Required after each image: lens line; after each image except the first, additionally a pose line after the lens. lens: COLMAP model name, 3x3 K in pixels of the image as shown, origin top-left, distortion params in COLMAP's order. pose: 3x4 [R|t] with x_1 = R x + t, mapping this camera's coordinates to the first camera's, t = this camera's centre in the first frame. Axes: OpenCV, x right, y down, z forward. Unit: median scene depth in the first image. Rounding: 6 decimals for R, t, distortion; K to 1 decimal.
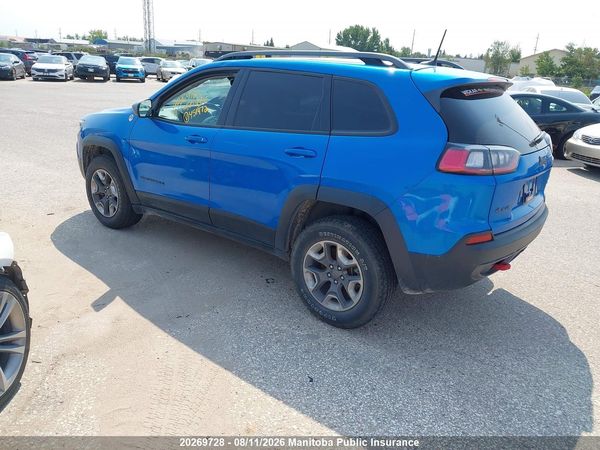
lens RADIAL K [[478.0, 0, 301.7], [0, 478.0, 224.2], [0, 0, 1]] dist [0.007613, -0.010420]
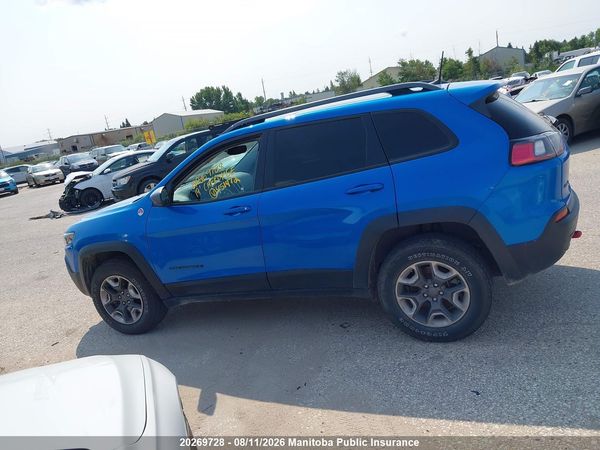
lens RADIAL K [[478.0, 0, 301.7], [0, 478.0, 224.2], [0, 0, 1]] dist [0.007613, -0.010420]
pose [[0.933543, -0.285389, 0.216913, -0.365523], [0.306824, 0.949051, -0.071848, -0.044989], [-0.185357, 0.133627, 0.973543, 0.031289]]
